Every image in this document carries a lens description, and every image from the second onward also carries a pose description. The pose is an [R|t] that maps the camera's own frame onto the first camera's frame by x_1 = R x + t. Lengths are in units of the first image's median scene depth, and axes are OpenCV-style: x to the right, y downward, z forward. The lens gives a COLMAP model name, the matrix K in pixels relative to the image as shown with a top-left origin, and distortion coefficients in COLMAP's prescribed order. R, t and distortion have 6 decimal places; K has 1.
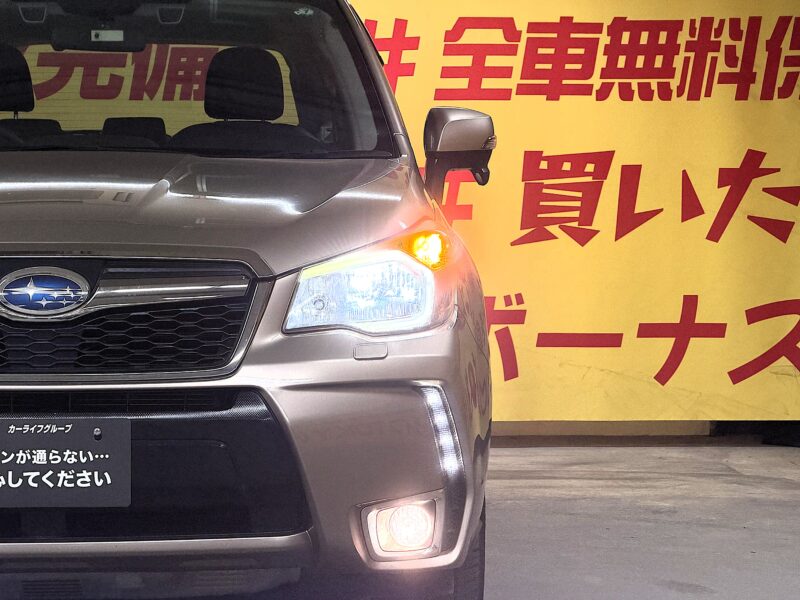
lens RADIAL K [[2587.1, 0, 388.0], [0, 2587.1, 303.7], [0, 0, 1]] dist [0.303829, 0.000000]
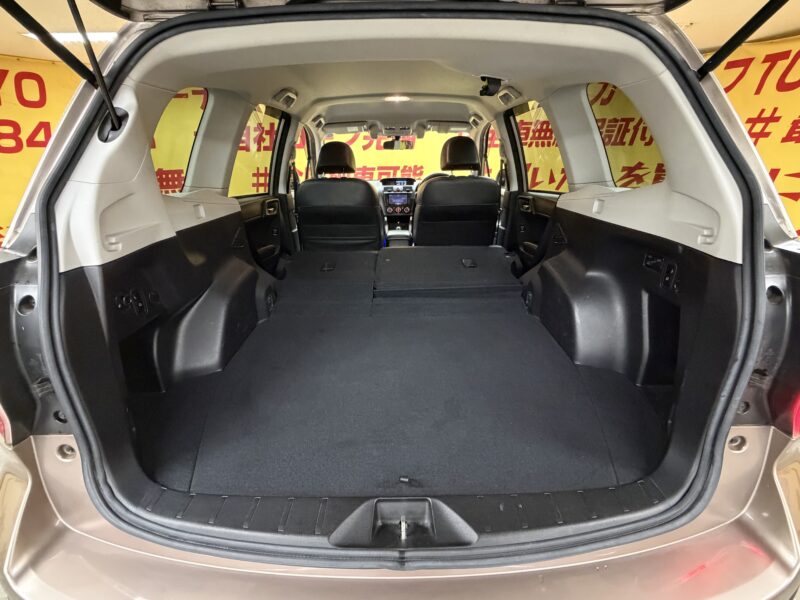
lens RADIAL K [[361.1, 0, 397.9], [0, 361.1, 305.5], [0, 0, 1]] dist [0.003504, -0.001449]
pose [[0.998166, 0.007540, -0.060057, -0.058907], [0.014075, 0.936100, 0.351453, -0.053209], [0.058870, -0.351654, 0.934277, 0.478949]]
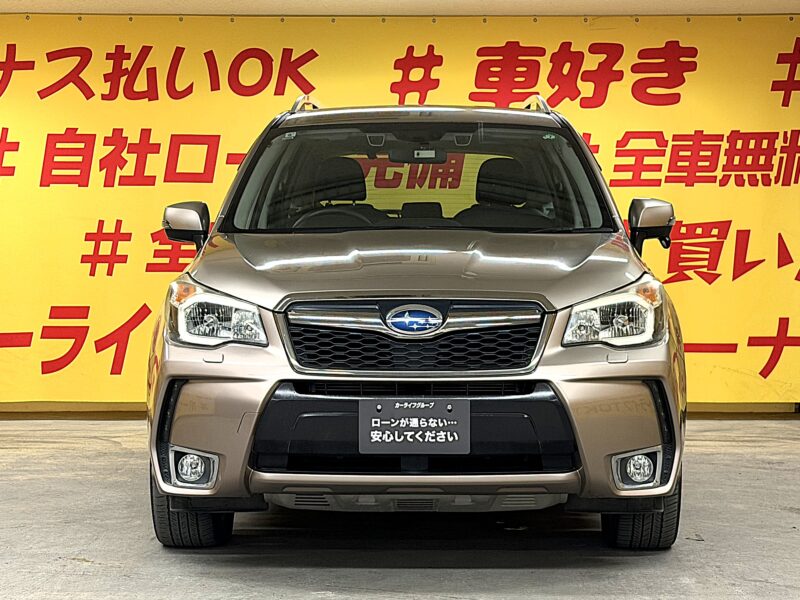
lens RADIAL K [[1835.8, 0, 402.0], [0, 1835.8, 315.6], [0, 0, 1]] dist [0.180335, 0.000000]
pose [[0.997850, -0.000127, -0.065533, -0.031590], [0.000015, 0.999999, -0.001715, -0.002651], [0.065533, 0.001711, 0.997849, -0.065120]]
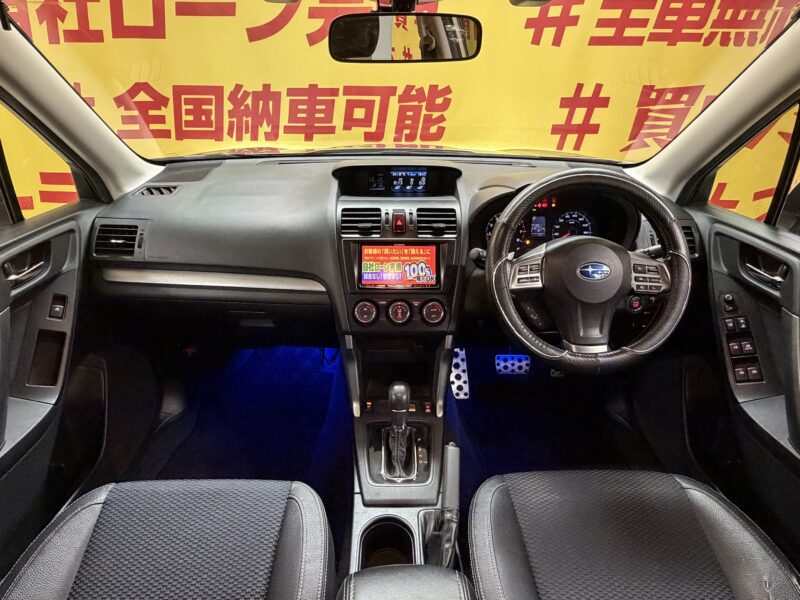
lens RADIAL K [[474.0, 0, 391.8], [0, 474.0, 302.4], [0, 0, 1]] dist [-0.002316, 0.000568]
pose [[0.998753, 0.025395, -0.042989, -0.074484], [-0.003431, 0.893864, 0.448325, -0.068443], [0.049811, -0.447618, 0.892836, 0.698350]]
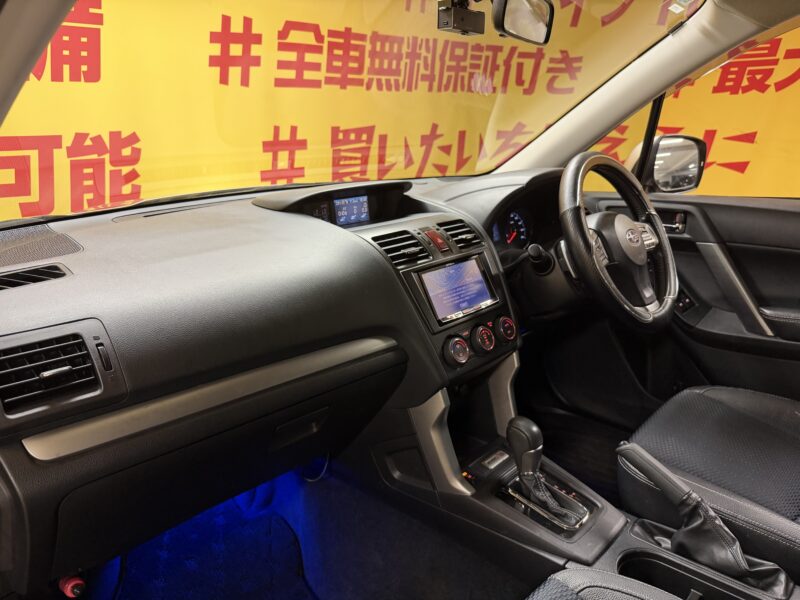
lens RADIAL K [[586.1, 0, 395.7], [0, 586.1, 298.4], [0, 0, 1]] dist [0.025508, -0.016926]
pose [[0.731348, -0.210791, 0.648612, -0.152458], [0.026826, 0.959193, 0.281478, -0.057997], [-0.681477, -0.188458, 0.707159, 0.725889]]
